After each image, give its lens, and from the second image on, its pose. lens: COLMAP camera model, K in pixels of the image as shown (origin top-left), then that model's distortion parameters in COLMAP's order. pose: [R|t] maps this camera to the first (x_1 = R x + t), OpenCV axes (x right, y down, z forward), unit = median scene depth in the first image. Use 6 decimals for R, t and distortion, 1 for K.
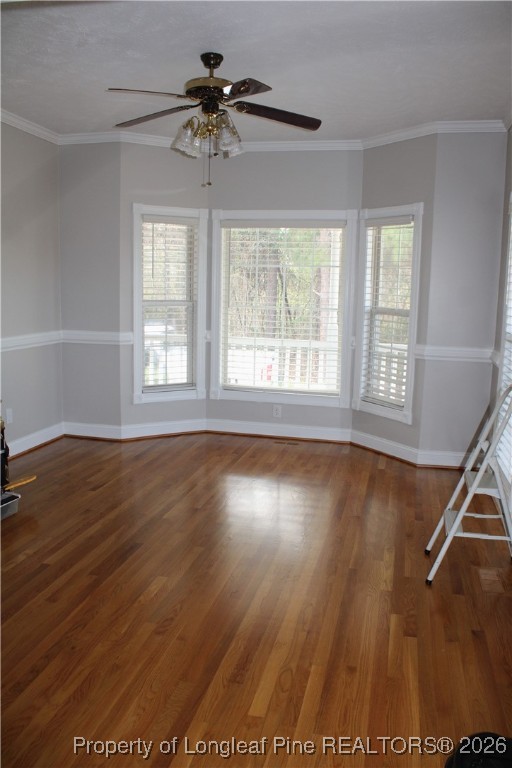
lens RADIAL K [[605.6, 0, 256.0], [0, 605.6, 384.0], [0, 0, 1]] dist [-0.129618, 0.000598]
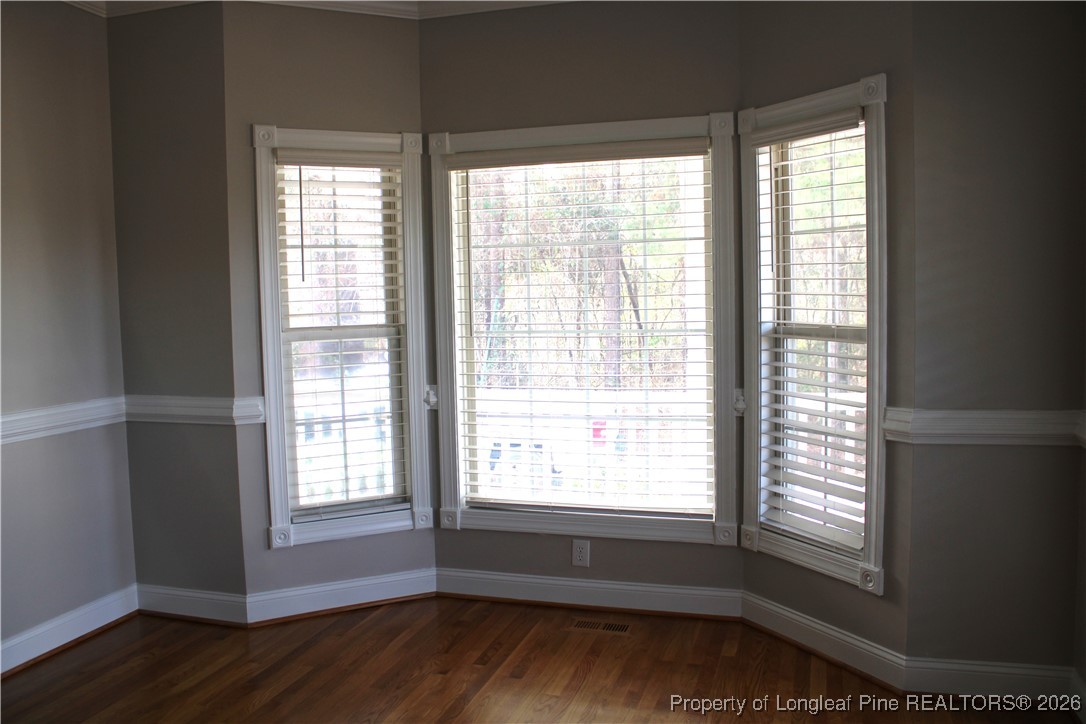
lens RADIAL K [[887.7, 0, 543.0], [0, 887.7, 362.0], [0, 0, 1]] dist [-0.153822, 0.002154]
pose [[0.997128, -0.037535, -0.065778, 0.058020], [0.031872, 0.995860, -0.085128, -0.047081], [0.068701, 0.082787, 0.994196, 0.325761]]
